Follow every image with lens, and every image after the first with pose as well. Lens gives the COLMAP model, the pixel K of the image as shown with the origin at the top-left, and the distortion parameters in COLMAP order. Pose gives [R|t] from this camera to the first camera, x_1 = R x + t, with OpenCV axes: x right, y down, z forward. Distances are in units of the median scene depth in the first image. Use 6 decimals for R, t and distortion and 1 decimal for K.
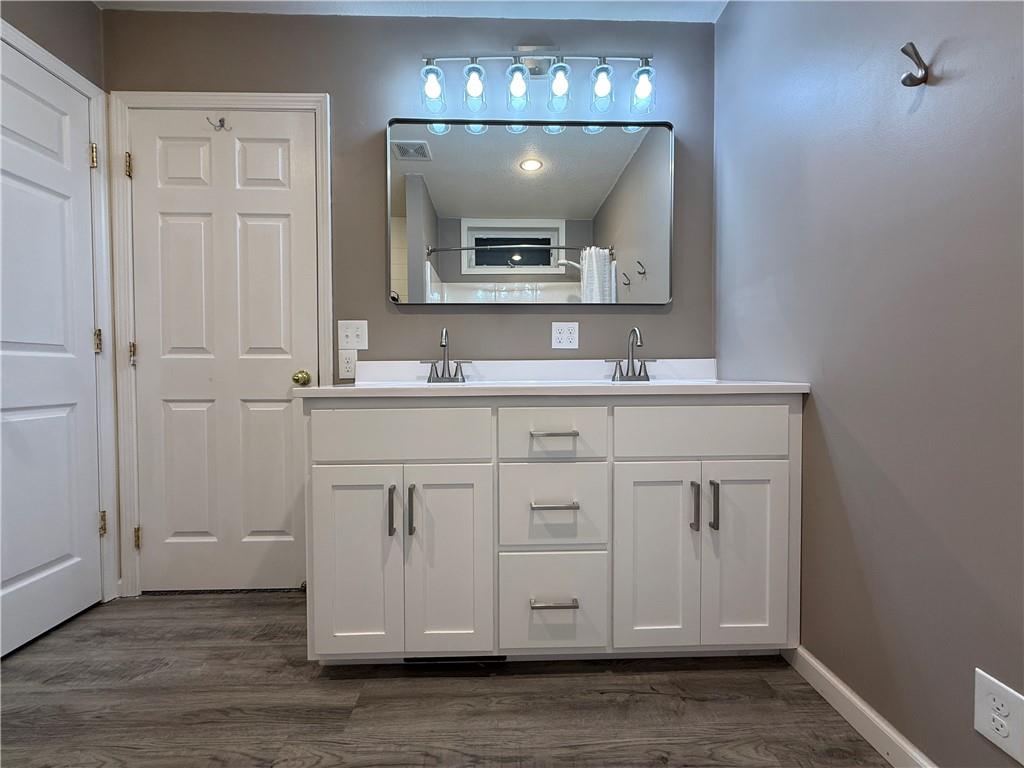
lens RADIAL K [[403.6, 0, 511.4], [0, 403.6, 385.1], [0, 0, 1]] dist [-0.001329, 0.000389]
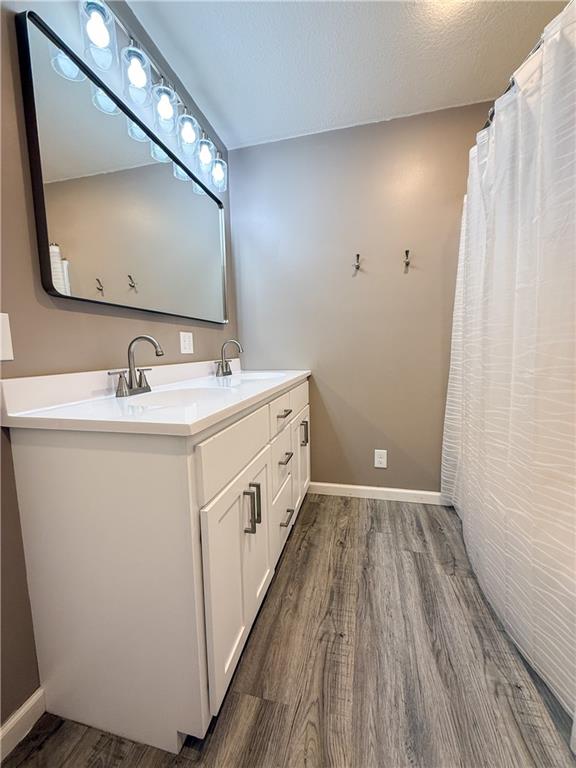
lens RADIAL K [[302.7, 0, 286.8], [0, 302.7, 383.8], [0, 0, 1]] dist [-0.001329, 0.000389]
pose [[0.280690, -0.111215, 0.953333, -1.065243], [0.050973, 0.993590, 0.100903, -0.119363], [-0.958444, 0.020271, 0.284559, 0.697879]]
